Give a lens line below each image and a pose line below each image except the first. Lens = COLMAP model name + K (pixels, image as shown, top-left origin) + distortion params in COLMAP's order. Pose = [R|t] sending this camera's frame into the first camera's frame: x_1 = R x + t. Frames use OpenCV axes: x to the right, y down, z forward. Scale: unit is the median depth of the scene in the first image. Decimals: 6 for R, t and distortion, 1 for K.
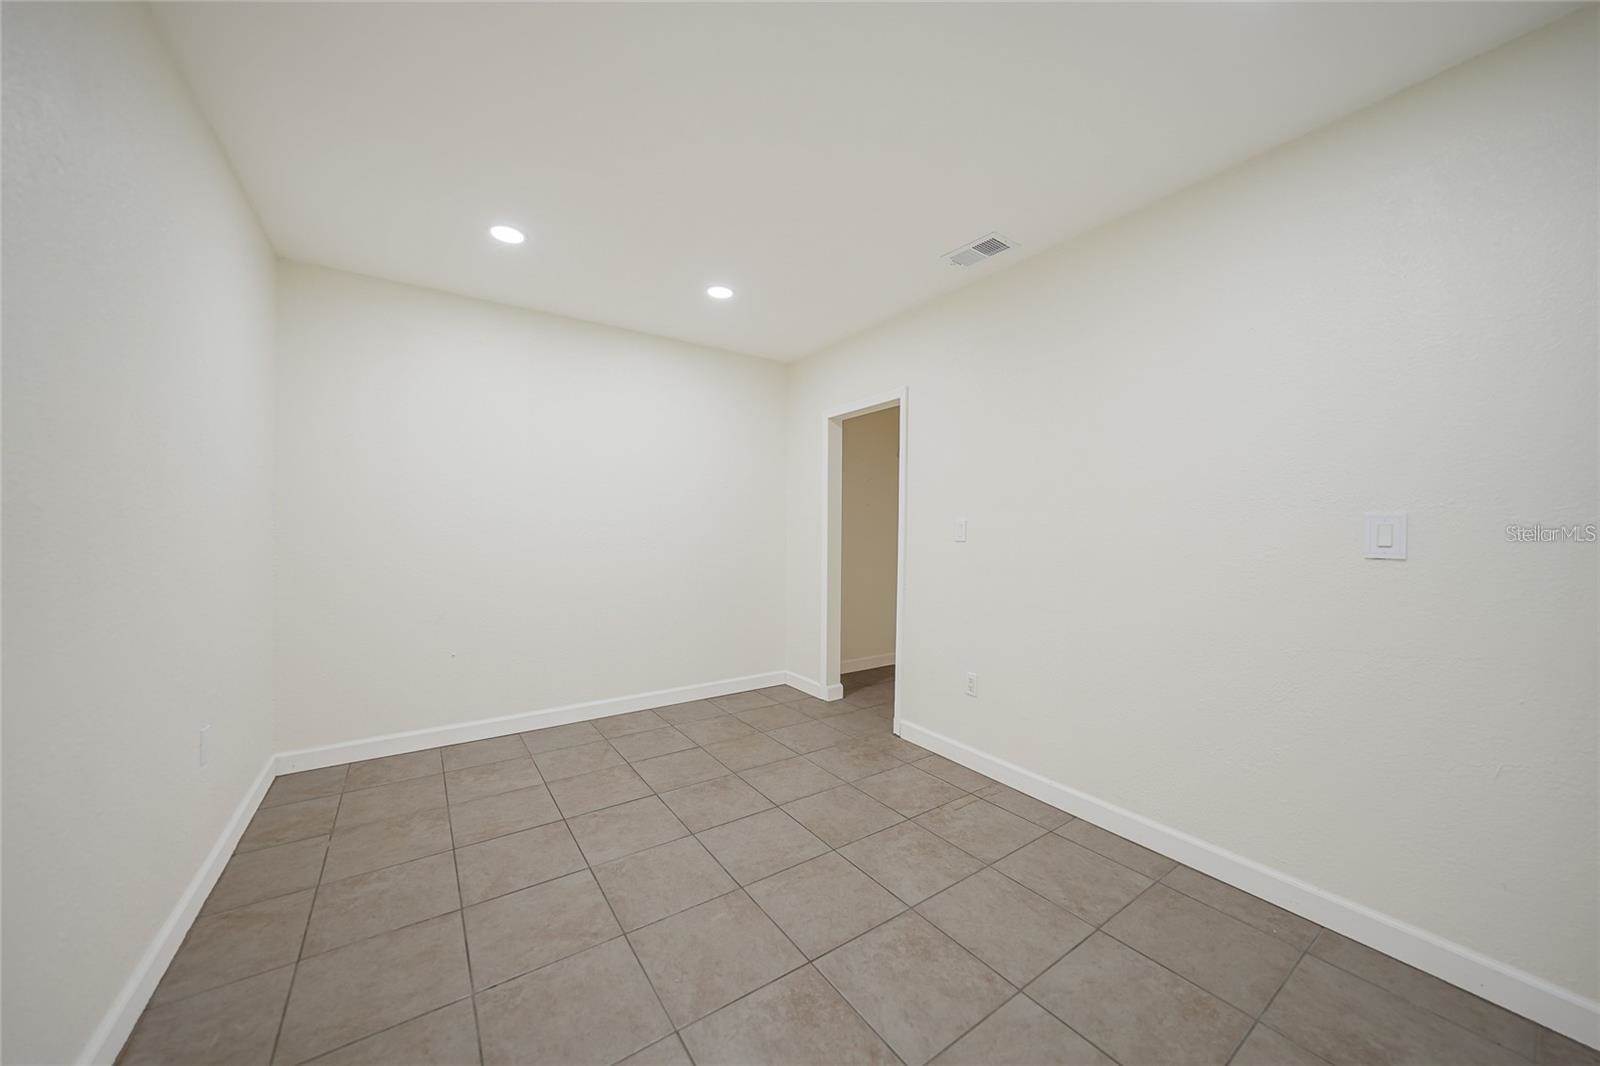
lens RADIAL K [[561.4, 0, 804.4], [0, 561.4, 530.1], [0, 0, 1]] dist [-0.005749, 0.001026]
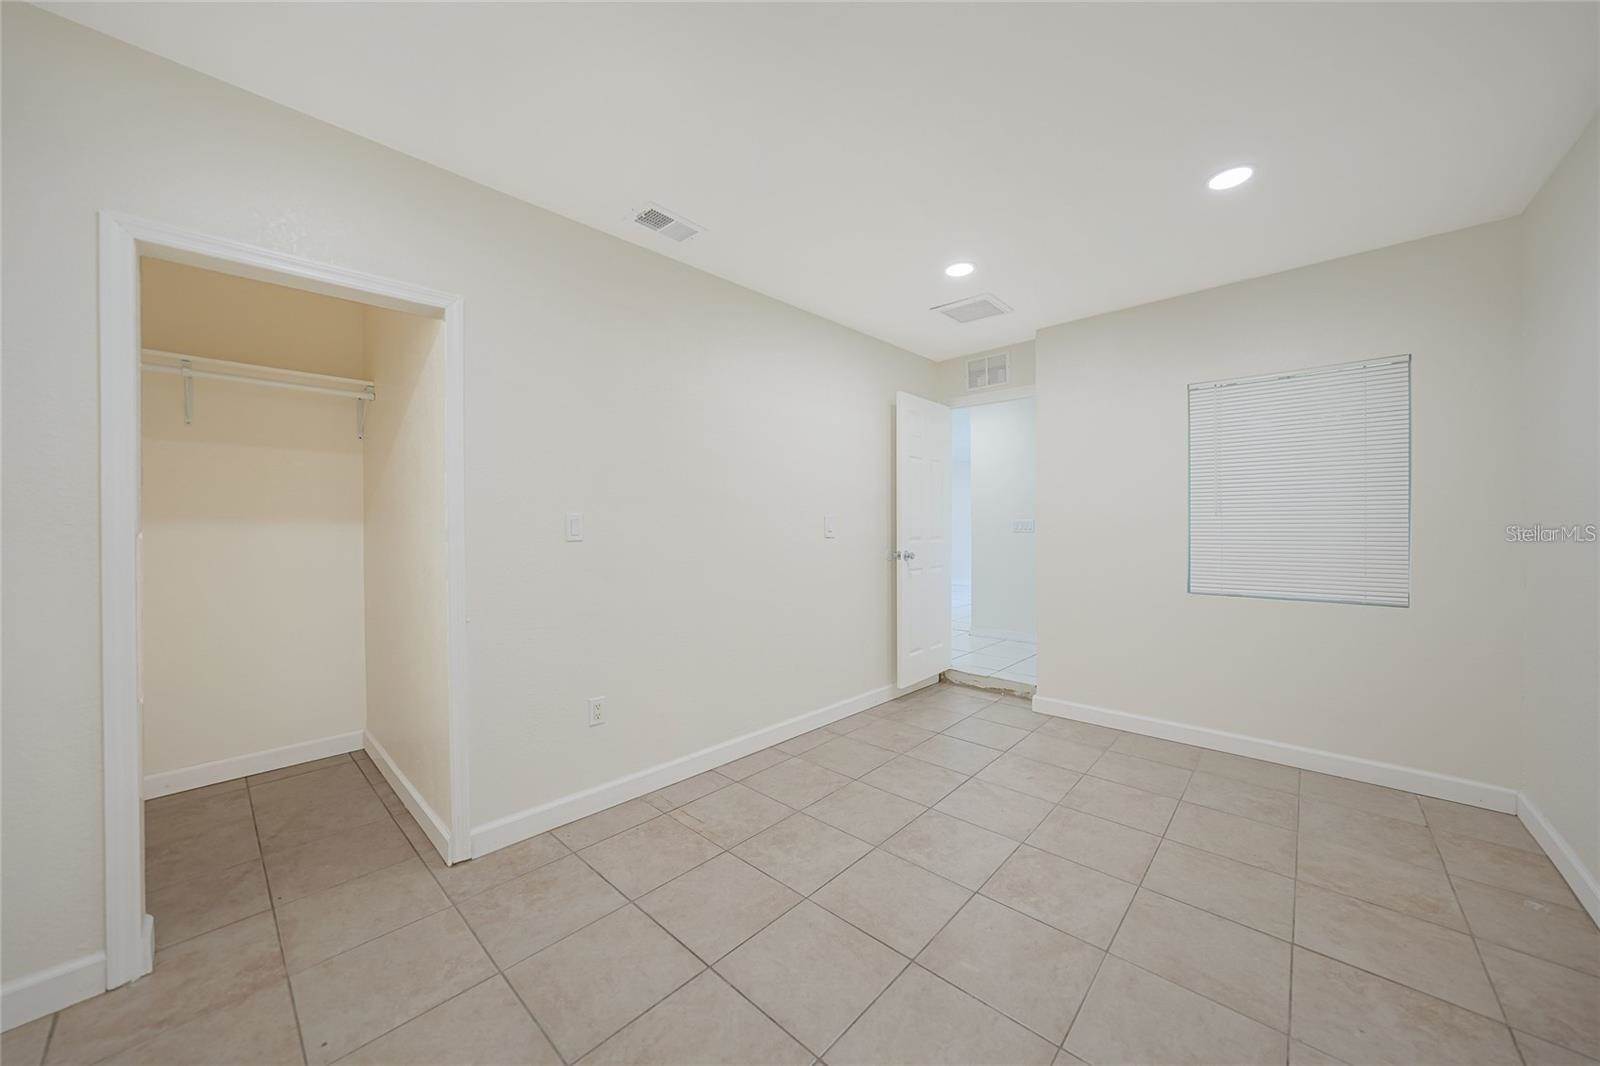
lens RADIAL K [[561.4, 0, 803.8], [0, 561.4, 530.6], [0, 0, 1]] dist [-0.005749, 0.001026]
pose [[-0.218143, -0.010825, 0.975857, -0.788639], [-0.001945, 0.999941, 0.010658, -0.002259], [-0.975915, 0.000427, -0.218151, 1.205725]]
